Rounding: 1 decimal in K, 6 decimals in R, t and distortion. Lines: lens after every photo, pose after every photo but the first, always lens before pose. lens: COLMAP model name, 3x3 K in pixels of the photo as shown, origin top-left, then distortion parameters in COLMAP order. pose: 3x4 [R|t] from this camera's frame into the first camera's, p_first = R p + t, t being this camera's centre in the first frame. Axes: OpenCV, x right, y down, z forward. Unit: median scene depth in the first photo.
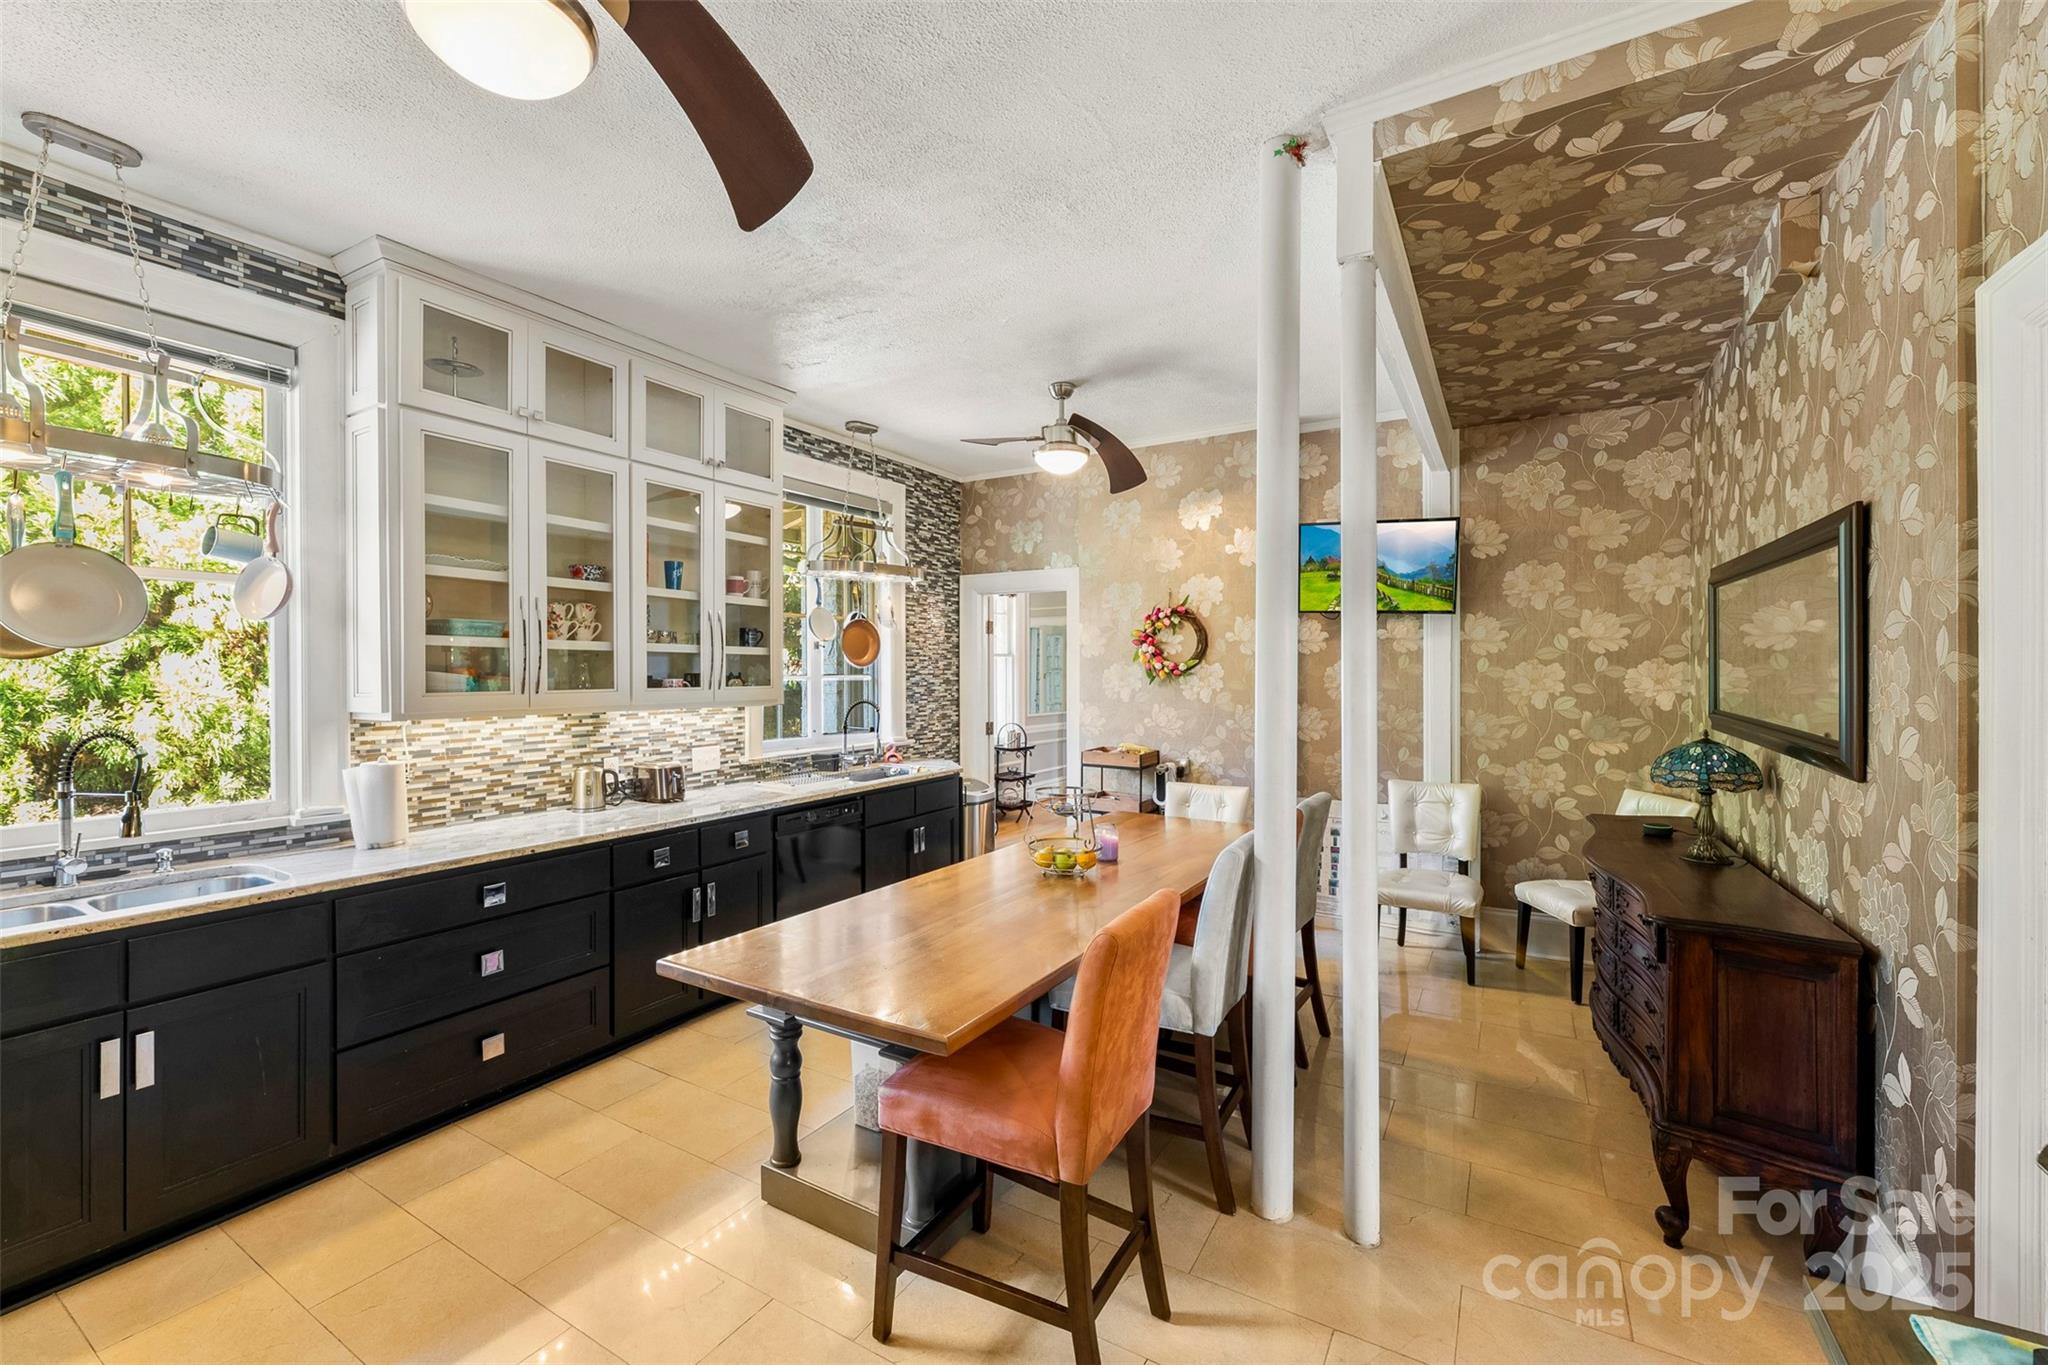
lens RADIAL K [[825.9, 0, 1024.3], [0, 825.9, 674.0], [0, 0, 1]] dist [0.010933, -0.001433]
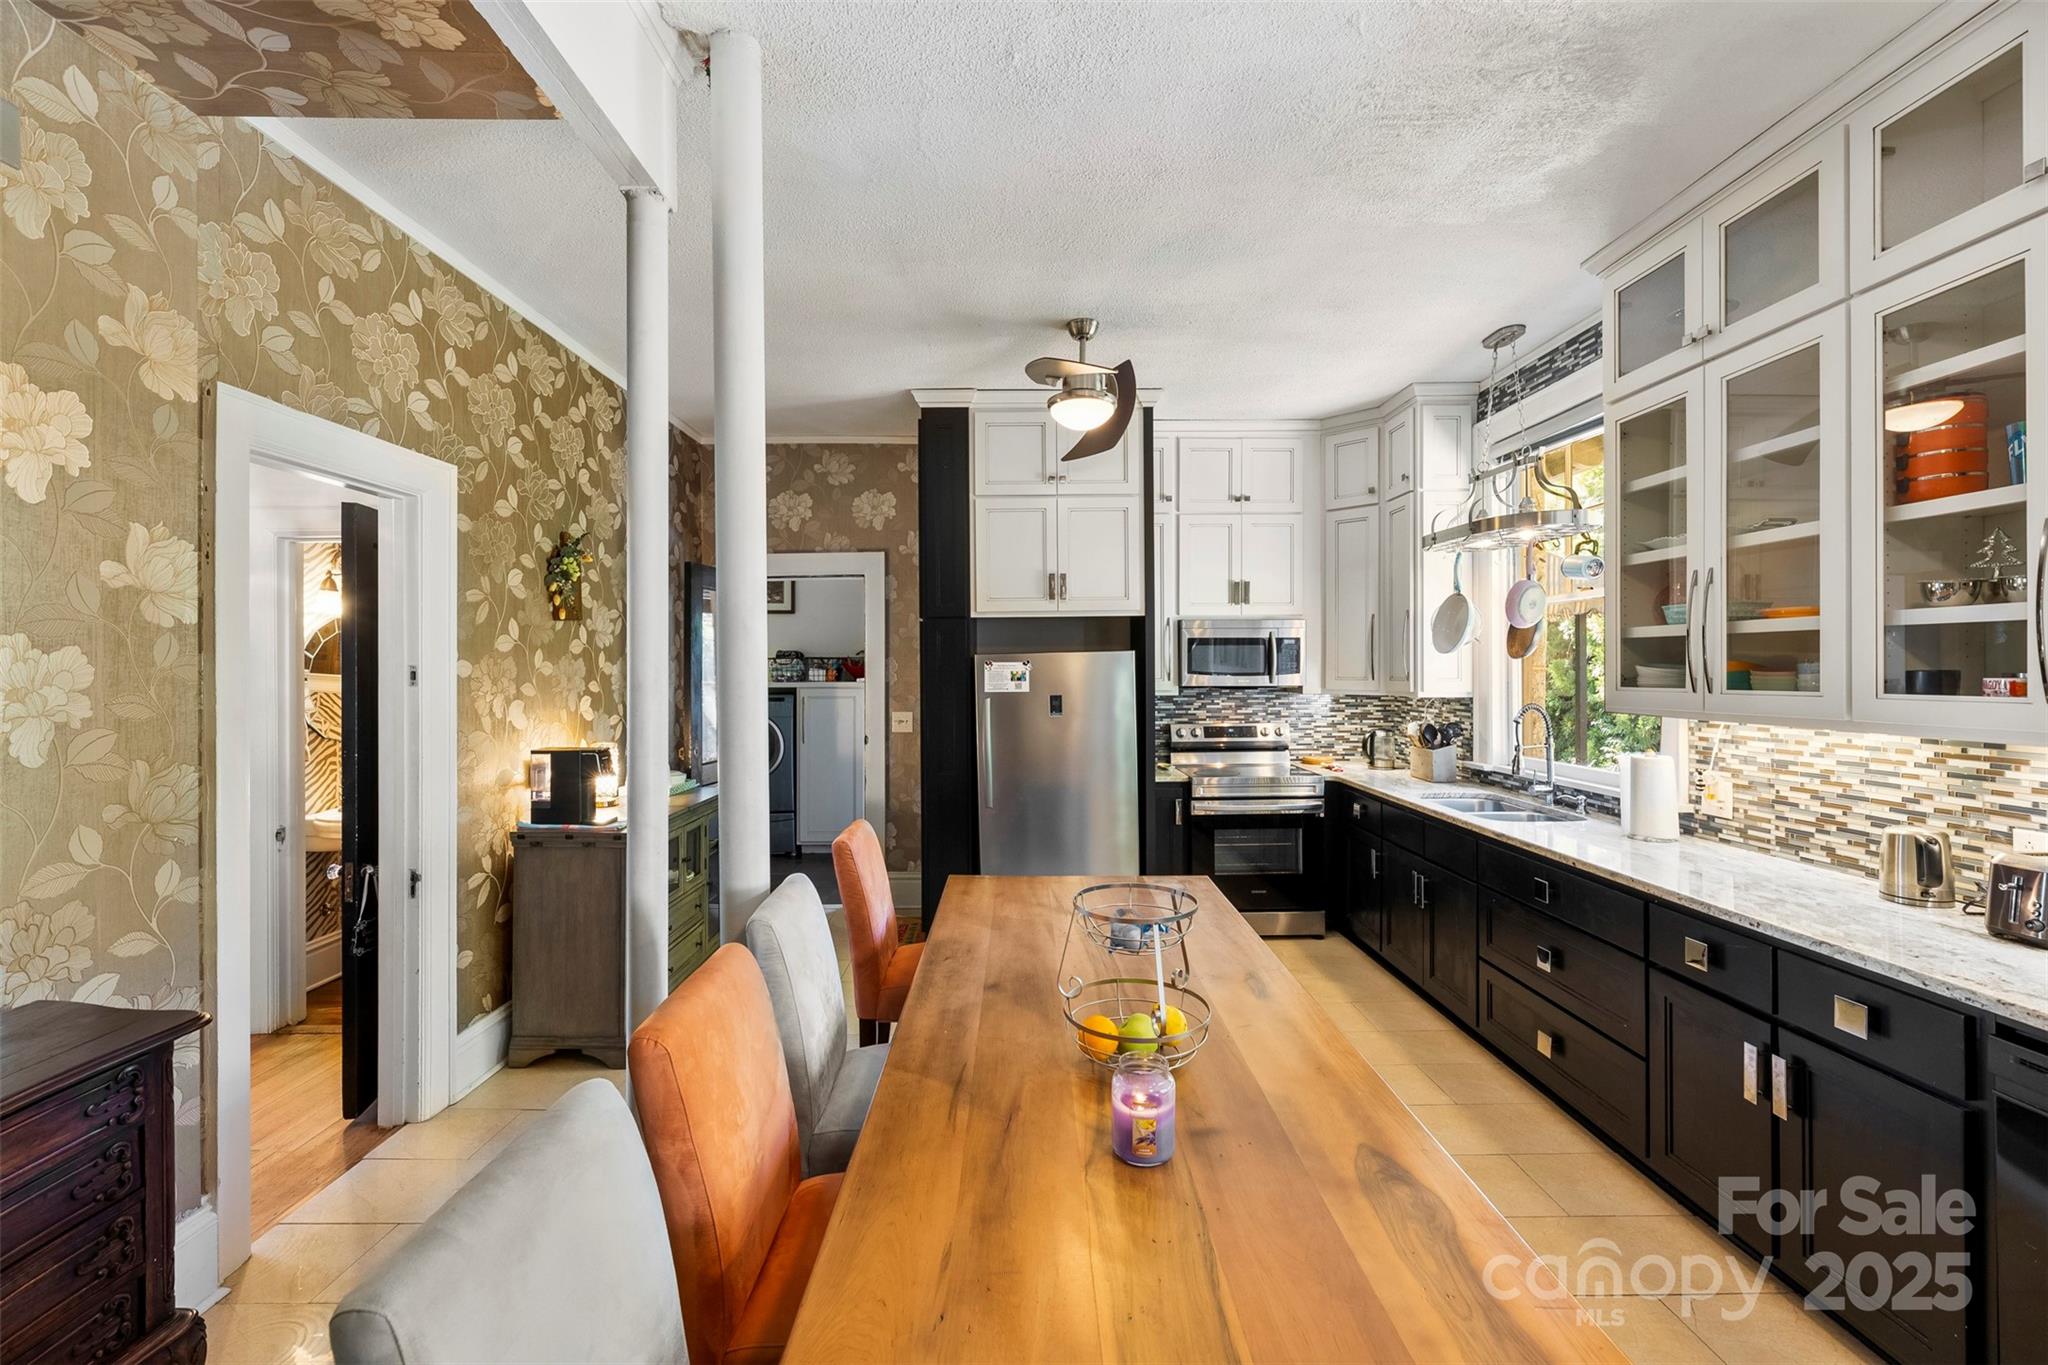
lens RADIAL K [[825.9, 0, 1019.0], [0, 825.9, 674.6], [0, 0, 1]] dist [0.010933, -0.001433]
pose [[-0.852780, 0.009405, -0.522185, 0.341949], [0.006173, 0.999950, 0.007930, -0.003742], [0.522233, 0.003539, -0.852795, 1.256862]]
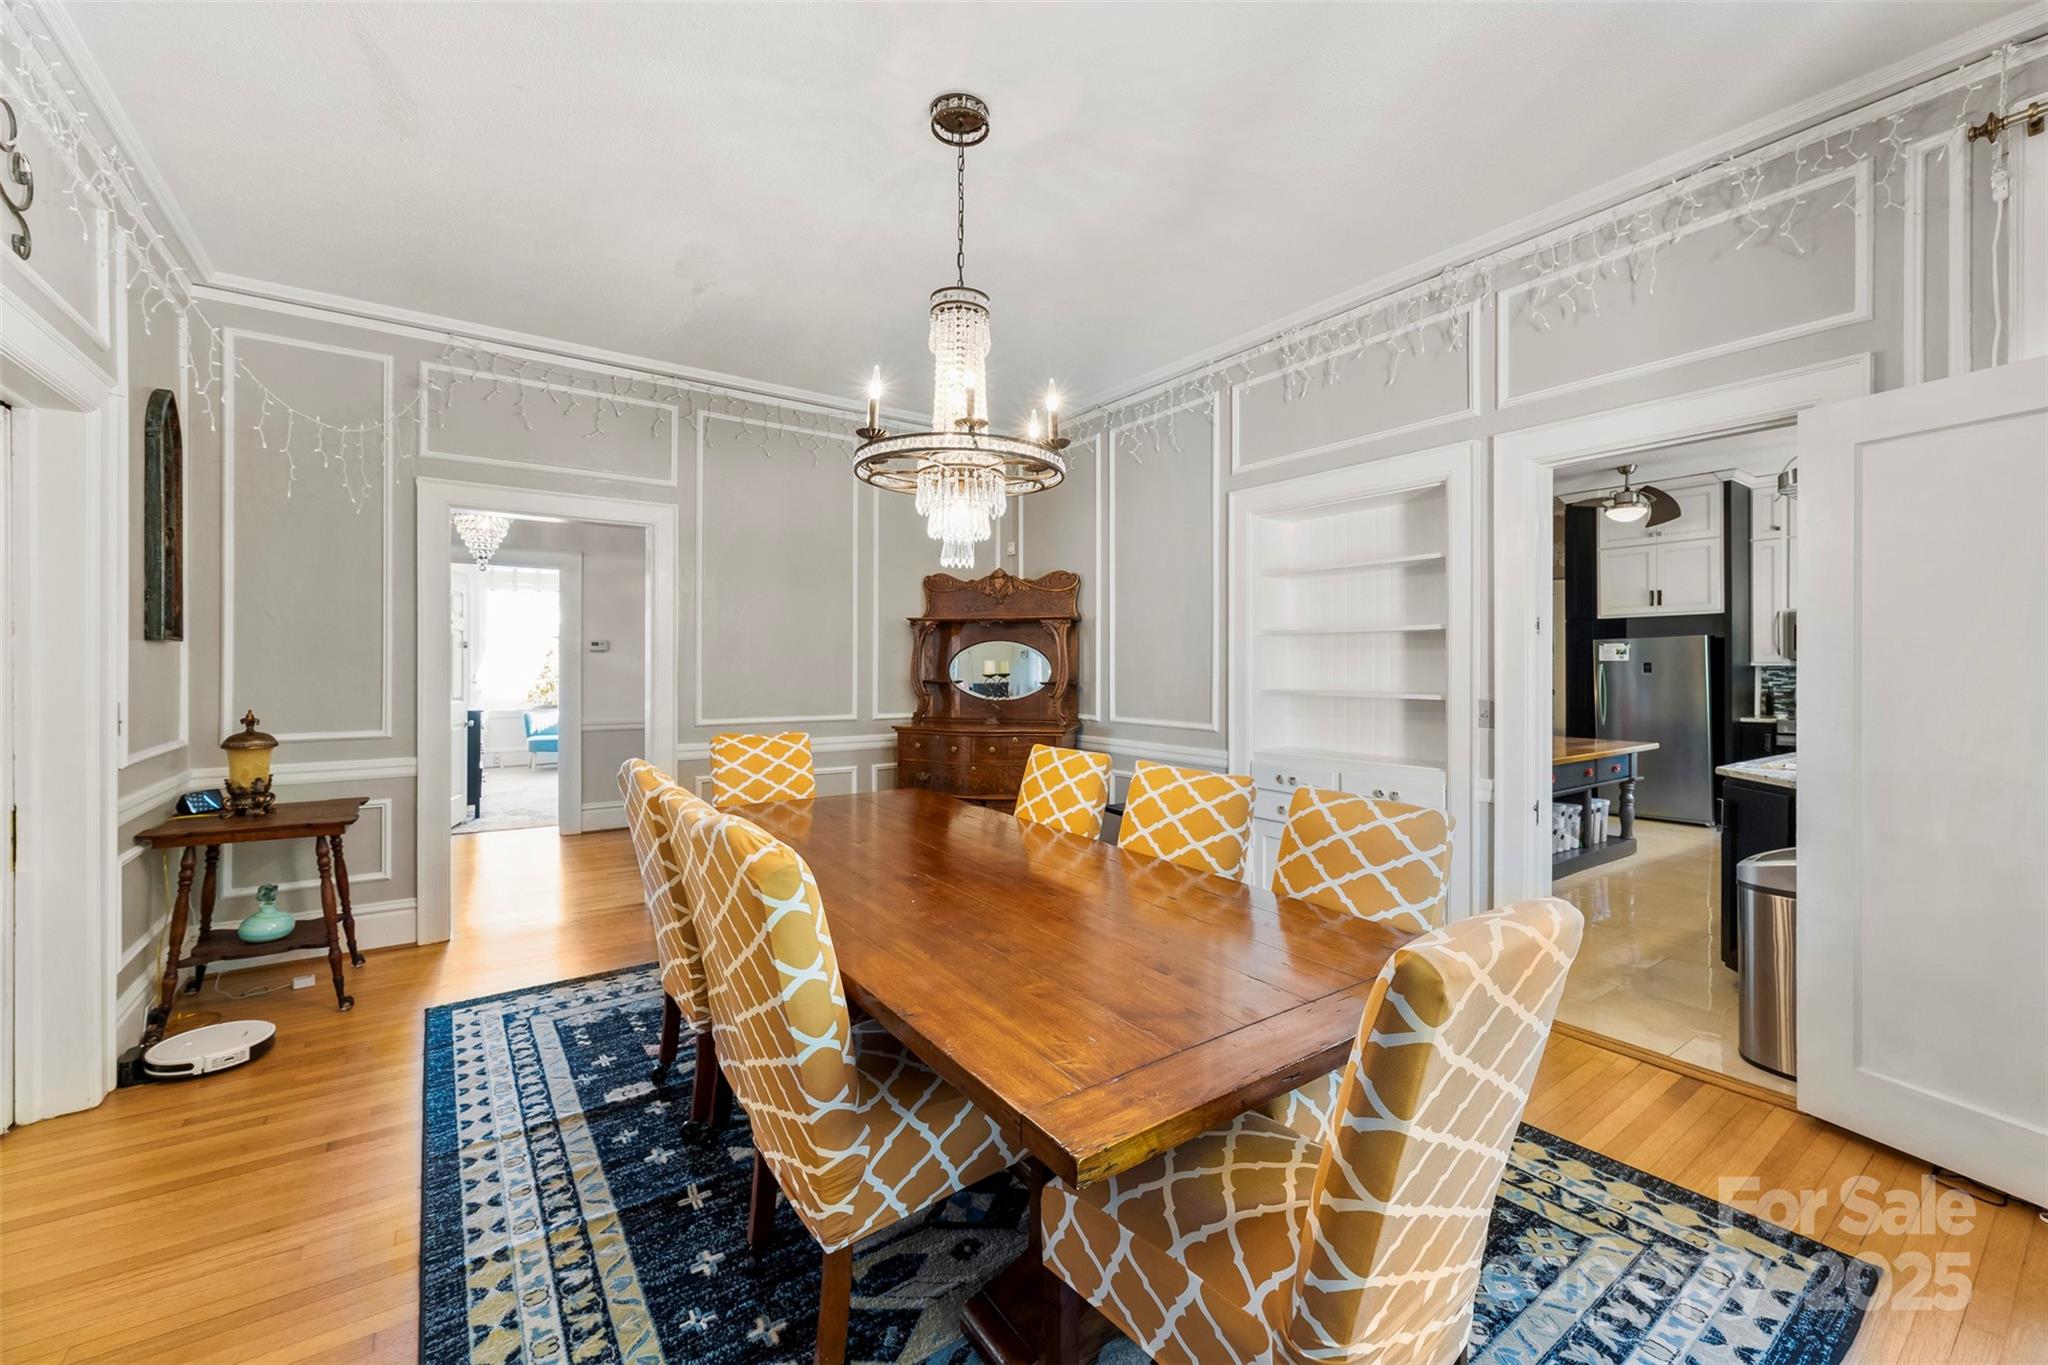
lens RADIAL K [[825.9, 0, 1024.0], [0, 825.9, 673.3], [0, 0, 1]] dist [0.010933, -0.001433]
pose [[-0.915883, 0.000310, 0.401446, 0.267948], [0.003827, 0.999961, 0.007957, 0.036091], [-0.401428, 0.008824, -0.915848, 2.616056]]
